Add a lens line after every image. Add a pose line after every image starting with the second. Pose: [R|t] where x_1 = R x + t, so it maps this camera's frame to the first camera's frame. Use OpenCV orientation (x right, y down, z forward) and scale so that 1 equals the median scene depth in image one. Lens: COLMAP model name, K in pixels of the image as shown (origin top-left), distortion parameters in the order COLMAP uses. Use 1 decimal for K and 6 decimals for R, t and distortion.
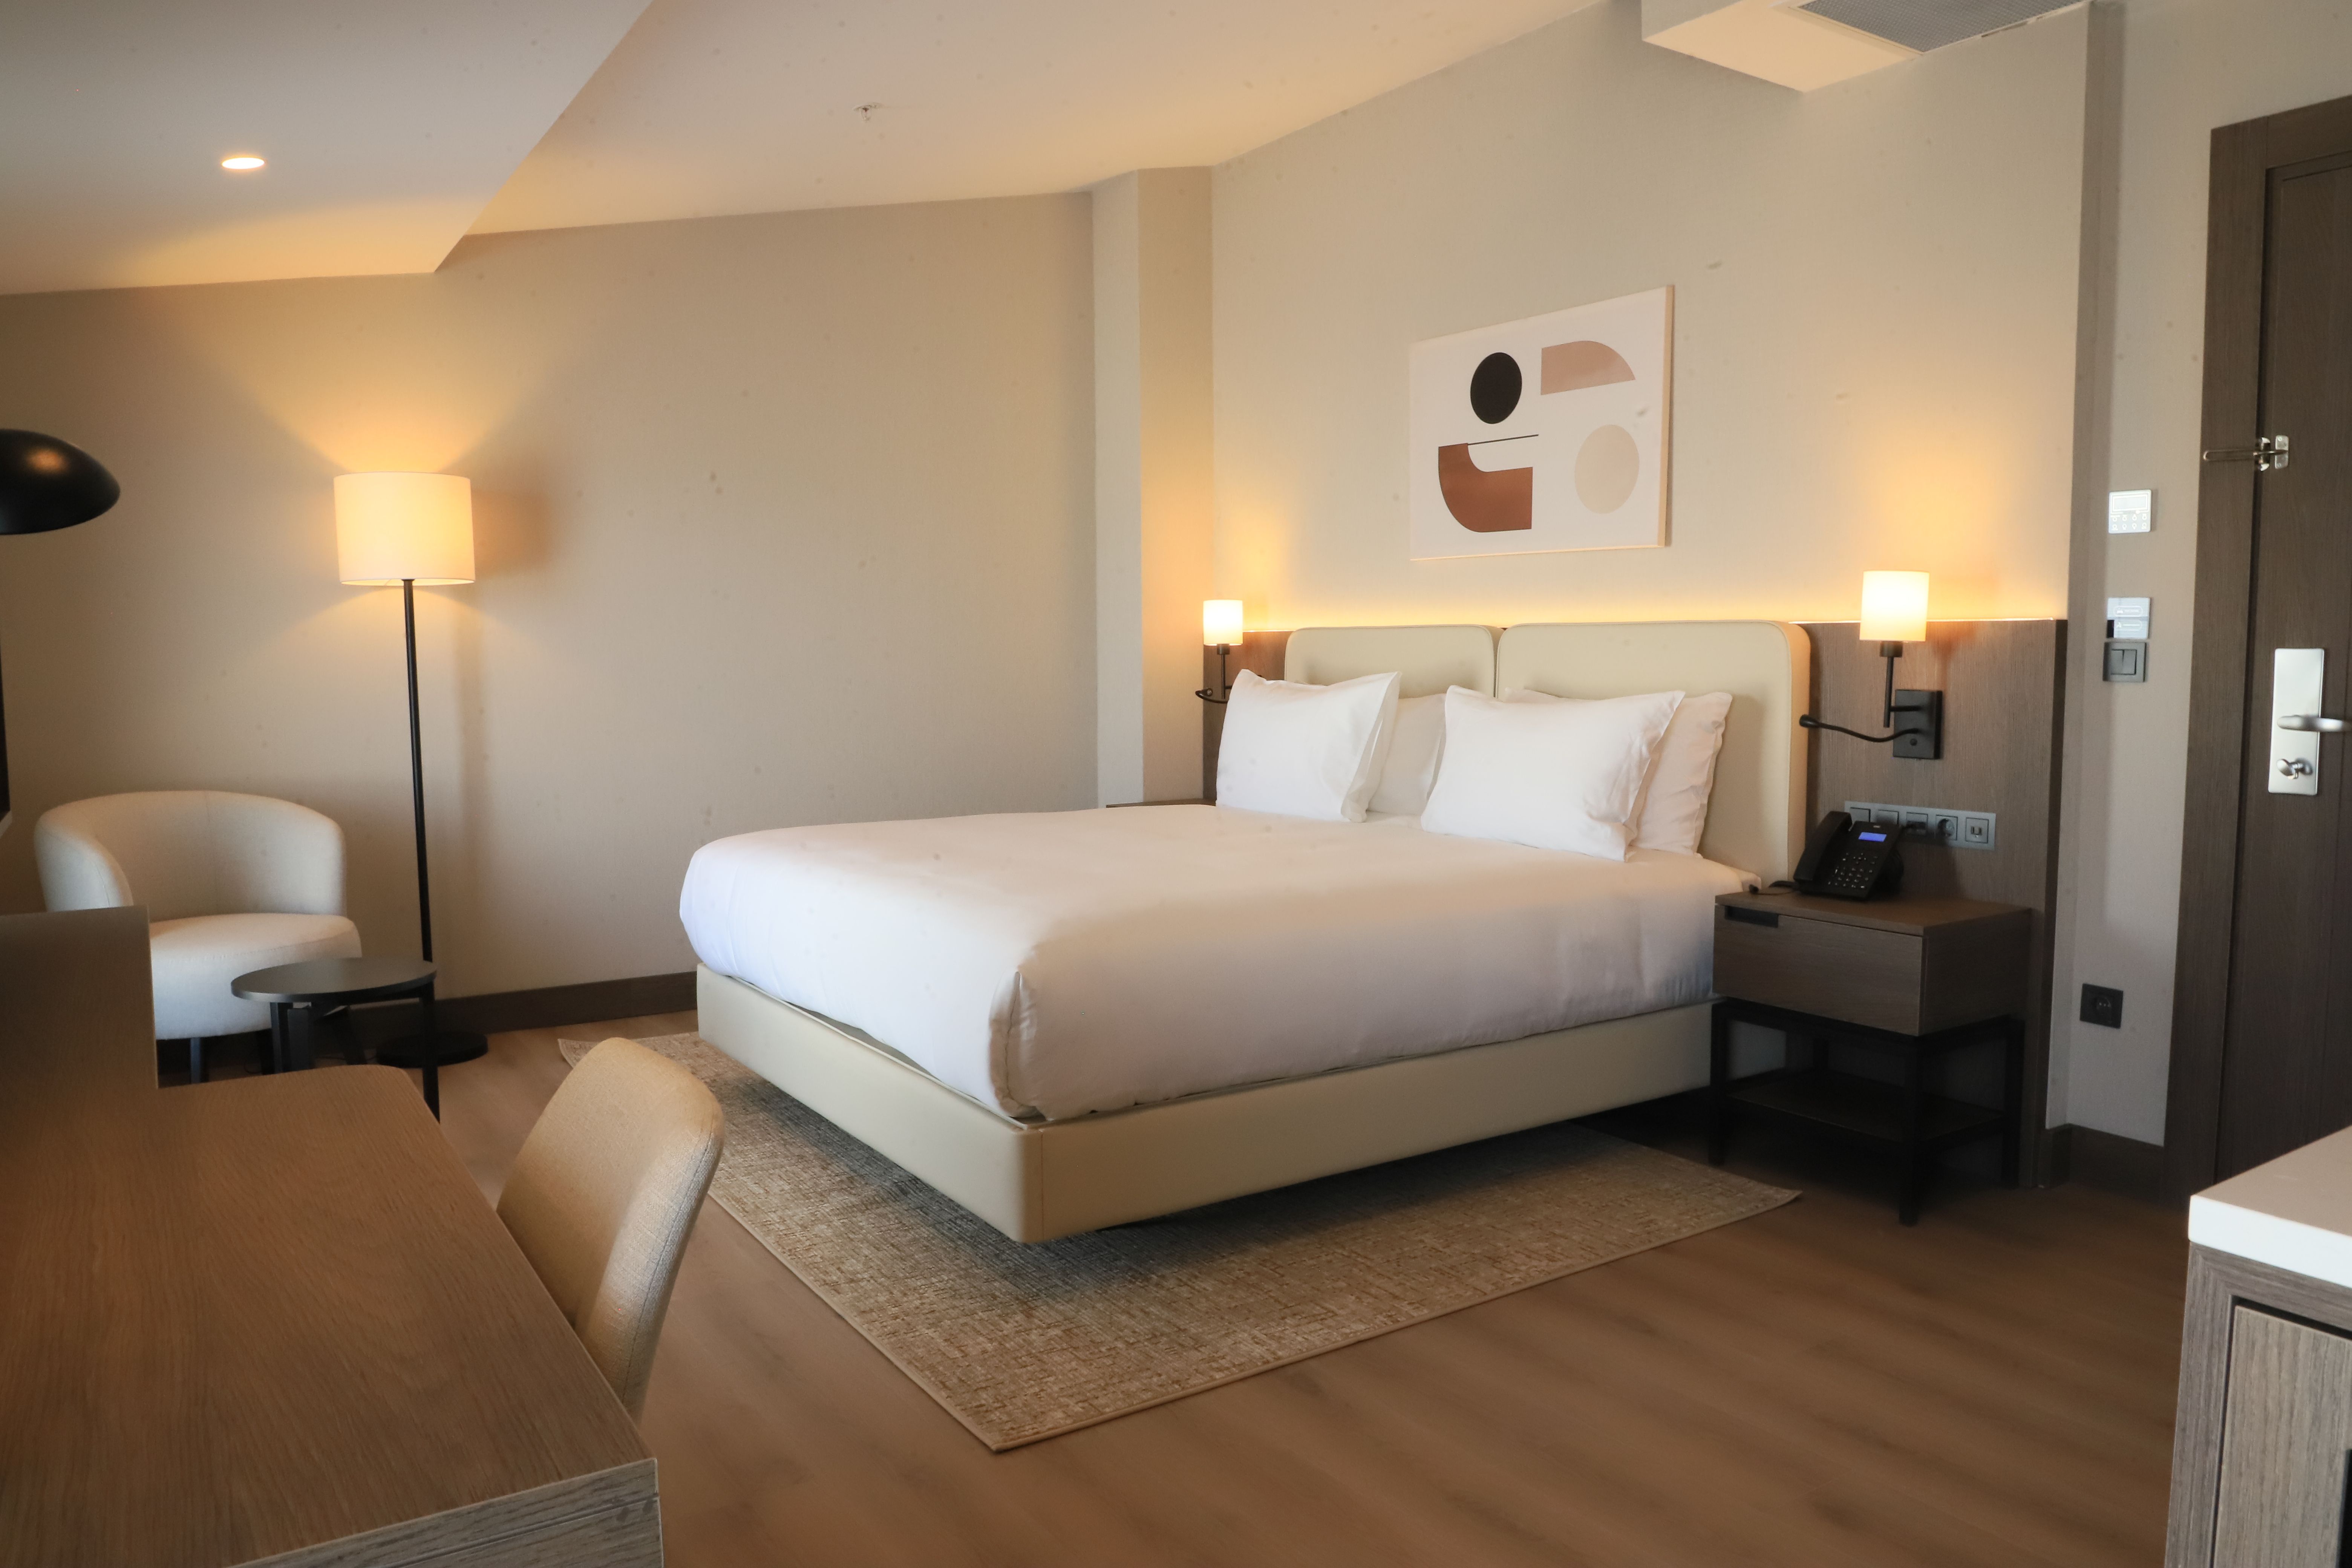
lens RADIAL K [[1612.7, 0, 1176.0], [0, 1612.7, 784.0], [0, 0, 1]] dist [-0.071081, 0.027214]
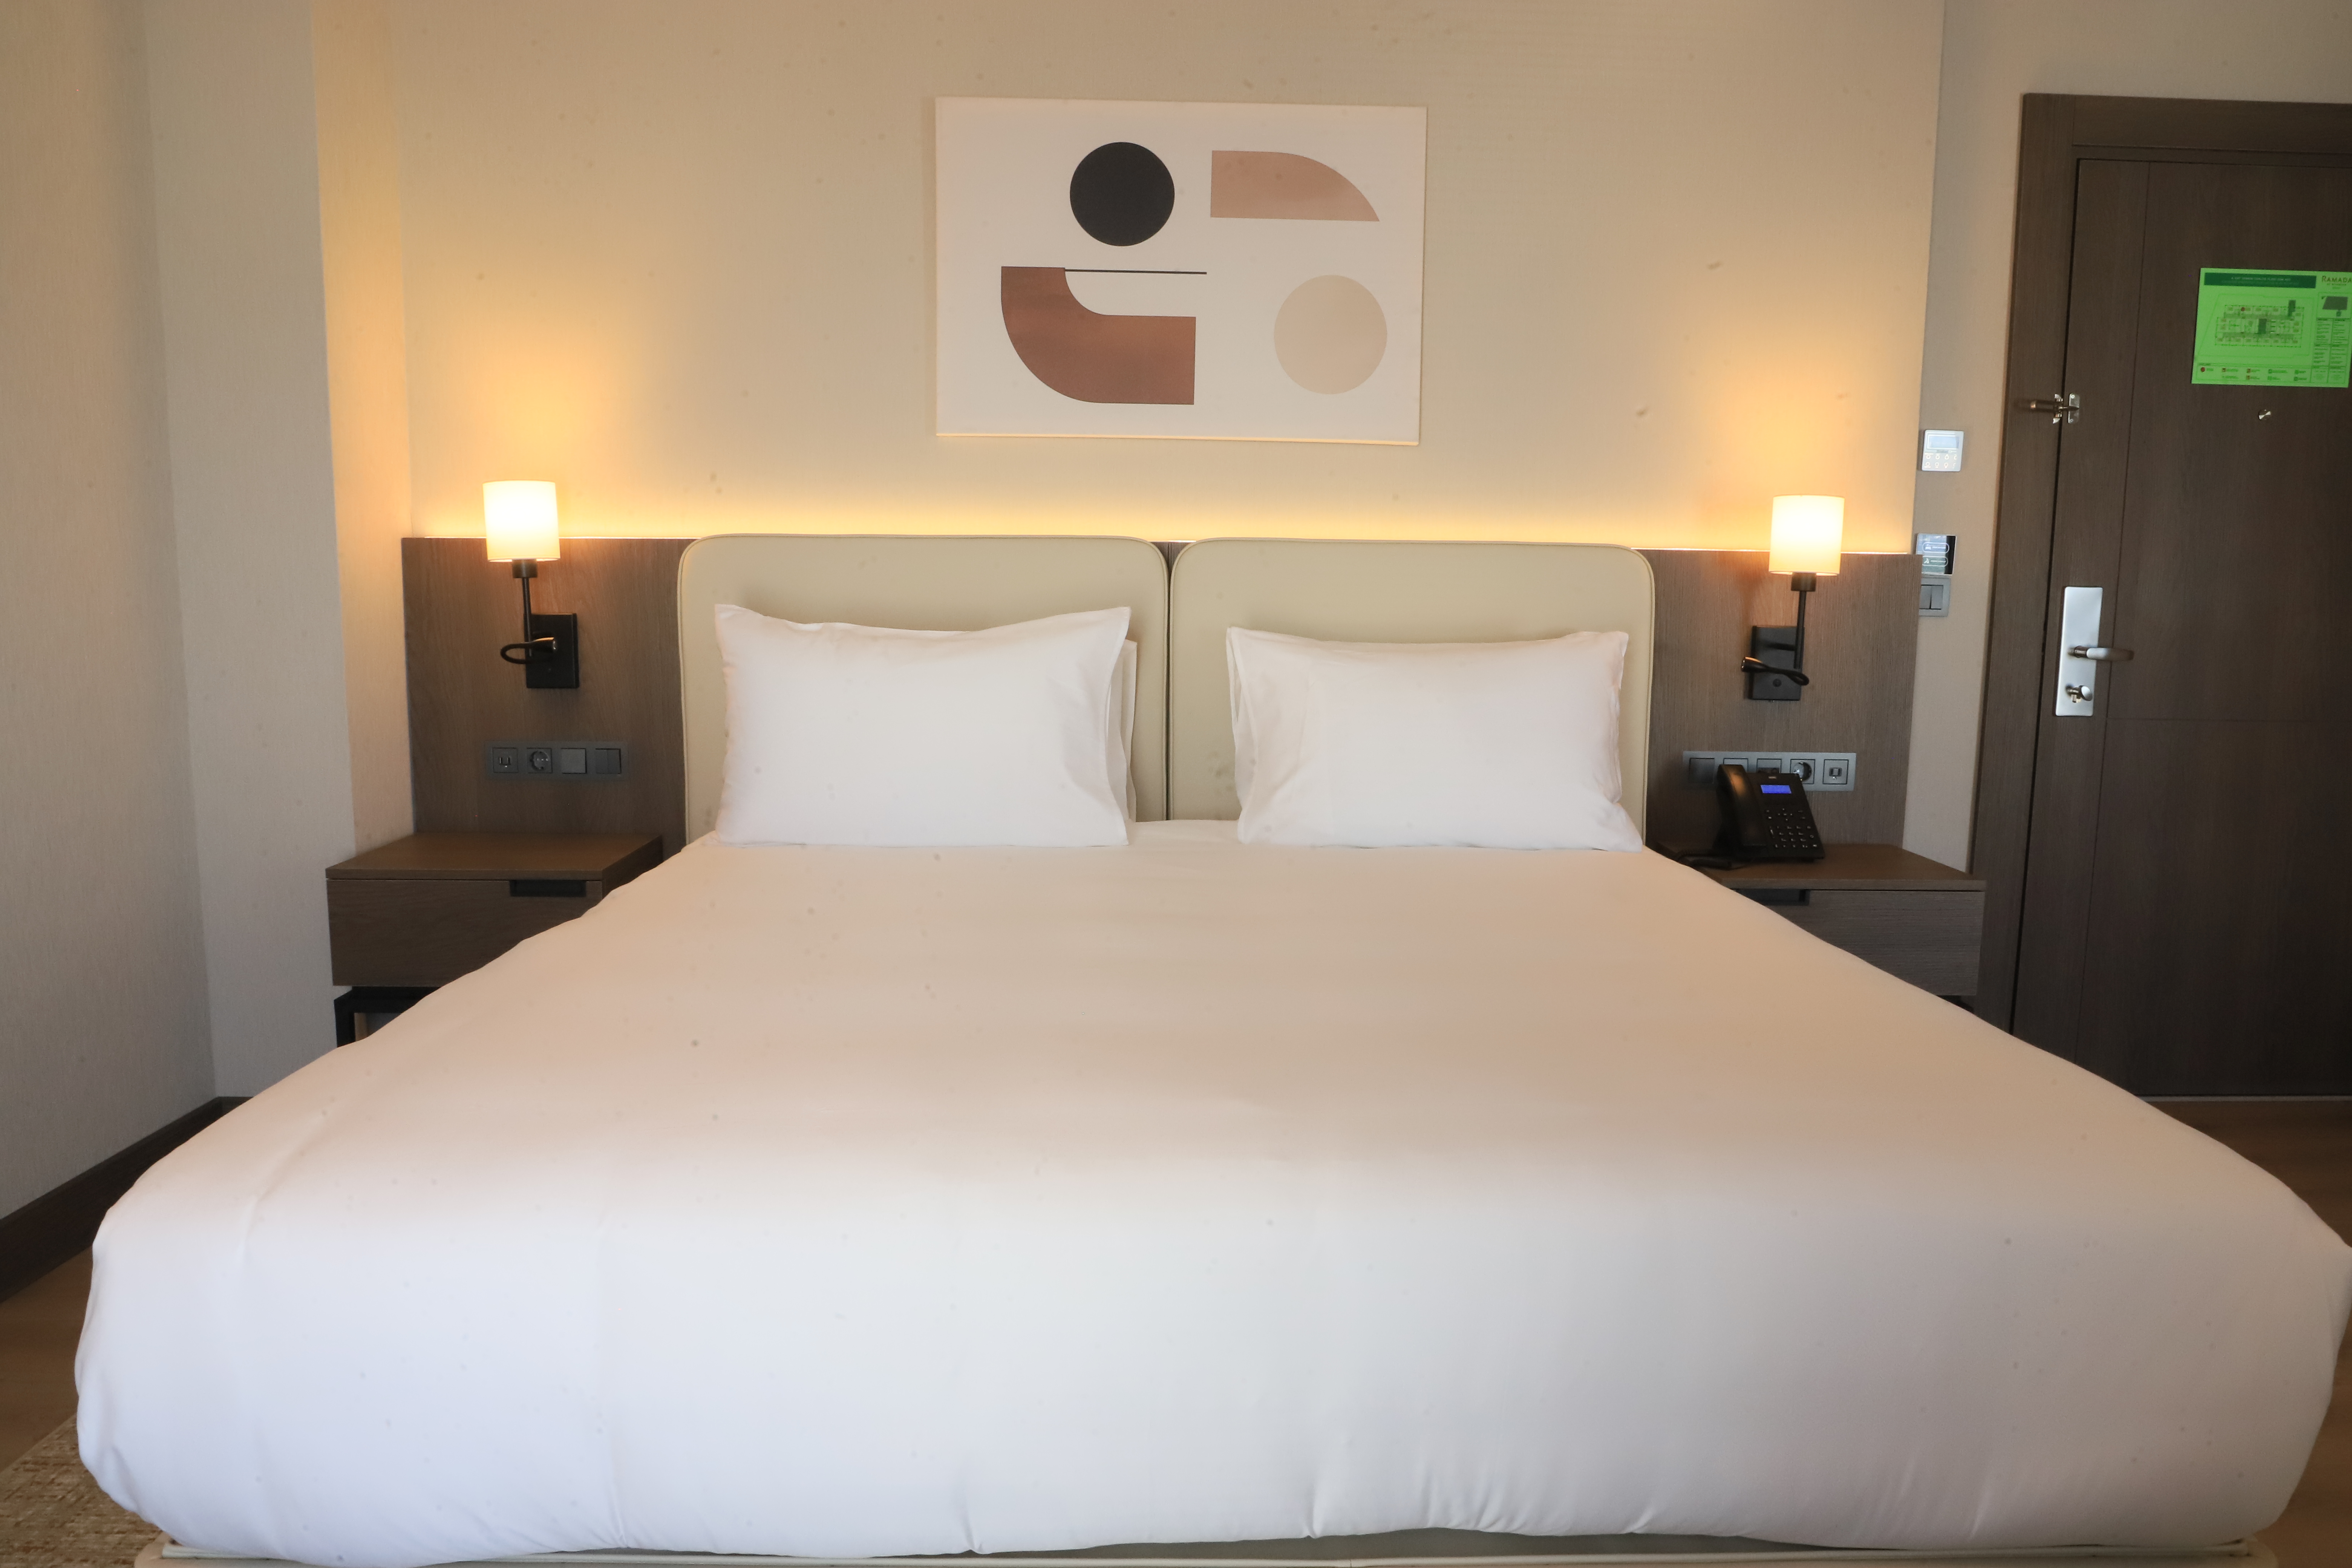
lens RADIAL K [[1612.7, 0, 1176.0], [0, 1612.7, 784.0], [0, 0, 1]] dist [-0.071081, 0.027214]
pose [[0.537436, -0.098961, 0.837478, -0.504511], [0.056611, 0.995084, 0.081256, -0.062631], [-0.841402, 0.003740, 0.540396, 0.787293]]
